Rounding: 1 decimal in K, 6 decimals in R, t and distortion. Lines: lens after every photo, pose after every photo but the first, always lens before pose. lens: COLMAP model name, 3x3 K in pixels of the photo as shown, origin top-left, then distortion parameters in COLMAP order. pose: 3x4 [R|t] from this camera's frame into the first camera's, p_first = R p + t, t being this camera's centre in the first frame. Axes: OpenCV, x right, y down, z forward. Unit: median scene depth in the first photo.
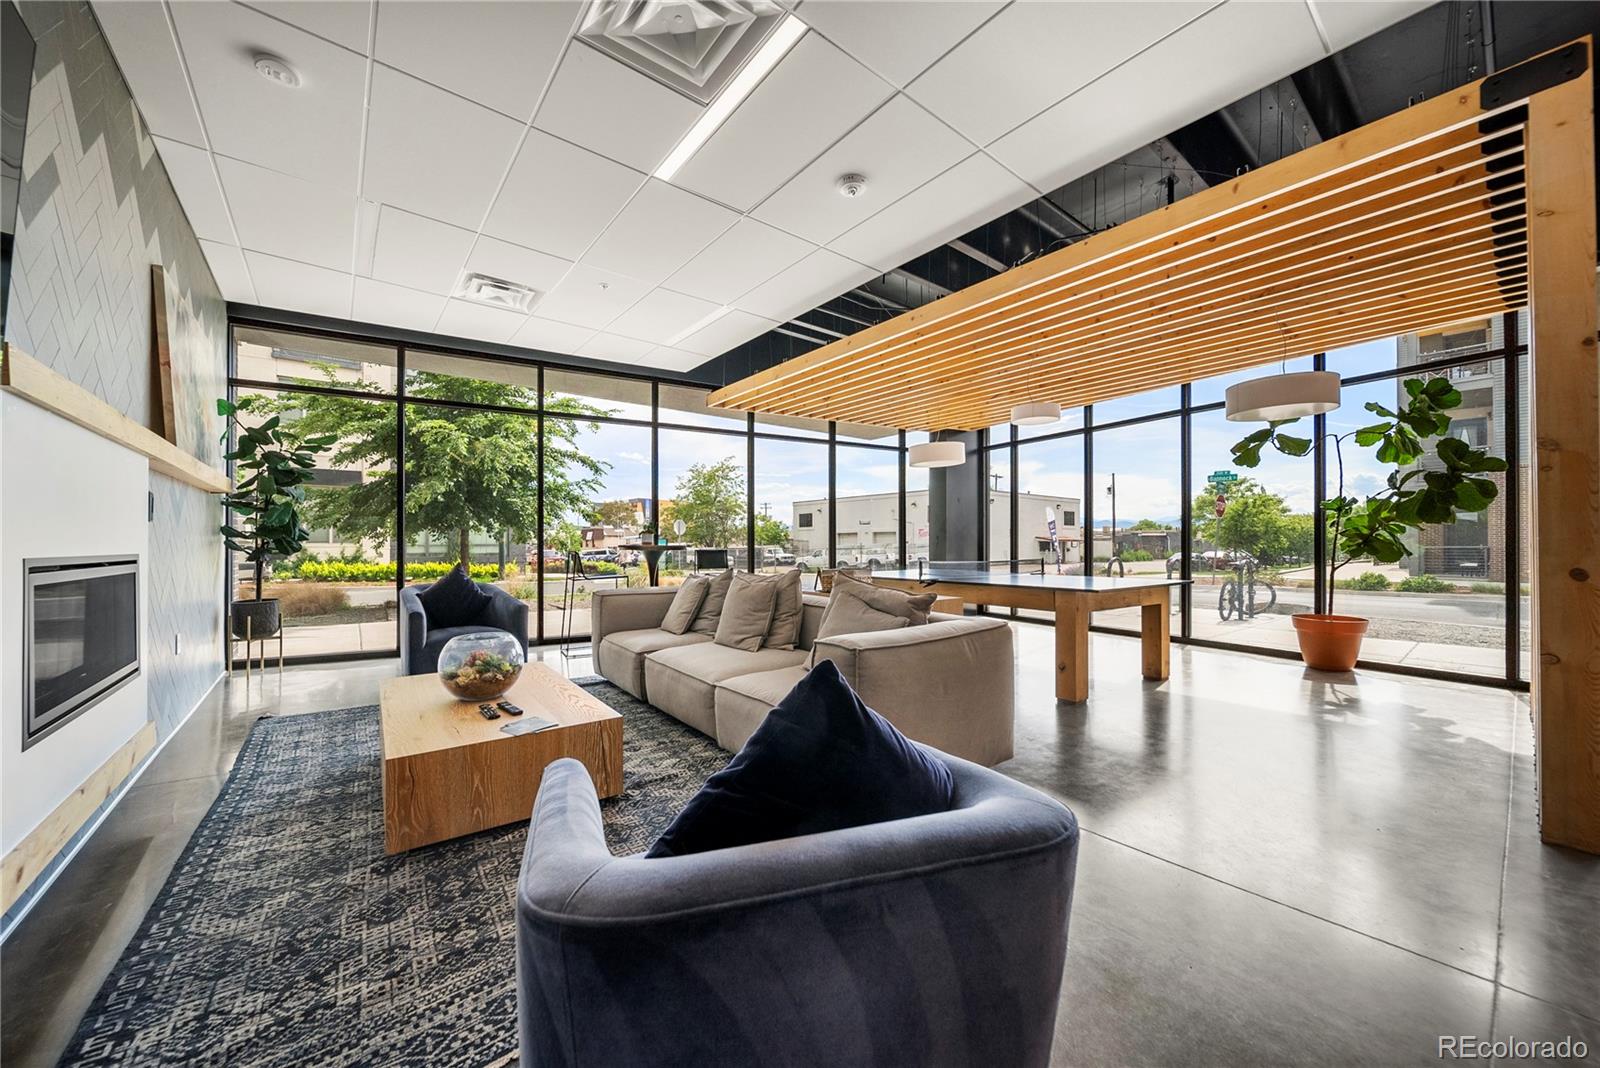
lens RADIAL K [[572.5, 0, 790.1], [0, 572.5, 540.6], [0, 0, 1]] dist [-0.002335, -0.000950]
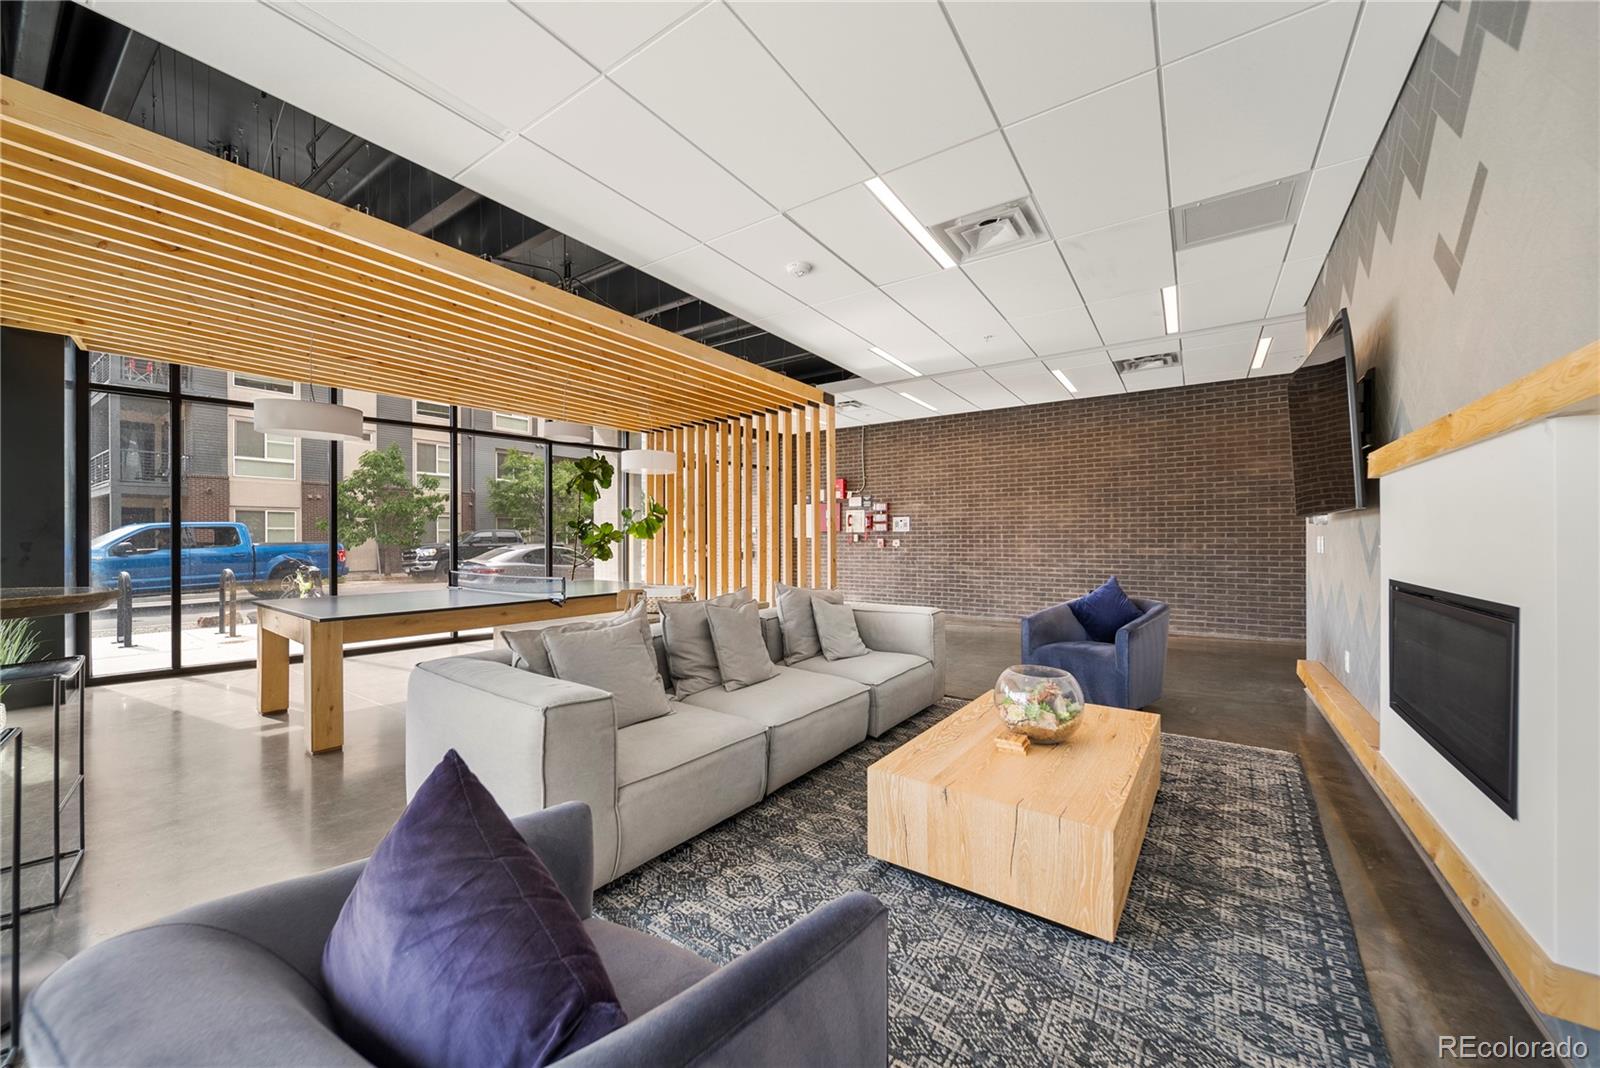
lens RADIAL K [[572.5, 0, 797.3], [0, 572.5, 535.7], [0, 0, 1]] dist [-0.002335, -0.000950]
pose [[-0.282597, 0.006542, 0.959216, -1.585741], [0.001956, 0.999979, -0.006244, -0.051734], [-0.959237, 0.000112, -0.282604, 1.973615]]
